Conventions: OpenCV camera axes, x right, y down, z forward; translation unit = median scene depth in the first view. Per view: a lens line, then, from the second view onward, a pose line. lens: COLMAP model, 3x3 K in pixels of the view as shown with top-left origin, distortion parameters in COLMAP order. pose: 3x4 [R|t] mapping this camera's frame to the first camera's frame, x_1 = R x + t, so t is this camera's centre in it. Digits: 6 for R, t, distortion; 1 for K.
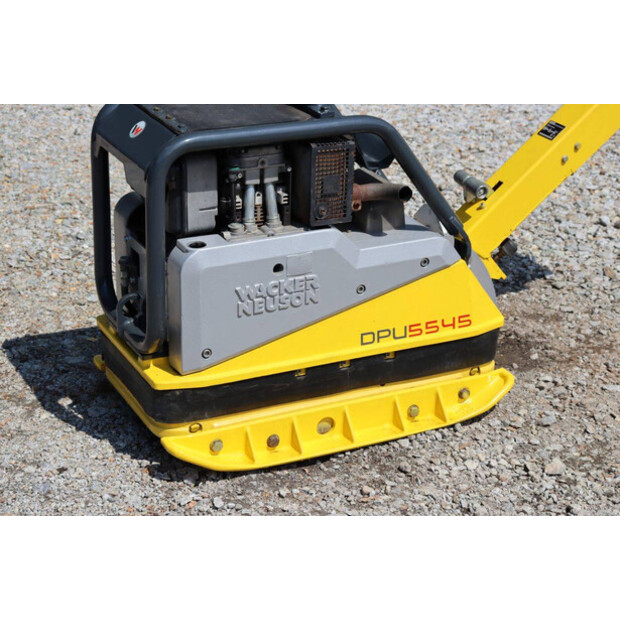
lens RADIAL K [[1508.2, 0, 312.8], [0, 1508.2, 310.6], [0, 0, 1]] dist [0.448527, 0.000000]
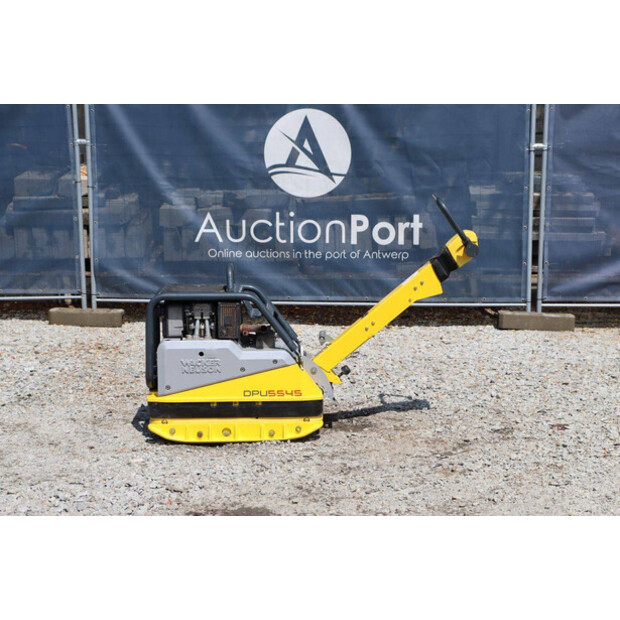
lens RADIAL K [[1448.6, 0, 286.9], [0, 1448.6, 324.7], [0, 0, 1]] dist [0.399153, 0.000000]
pose [[0.890470, 0.041257, -0.453168, 1.044726], [-0.146523, 0.968838, -0.199711, 0.335923], [0.430807, 0.244236, 0.868766, -0.849335]]
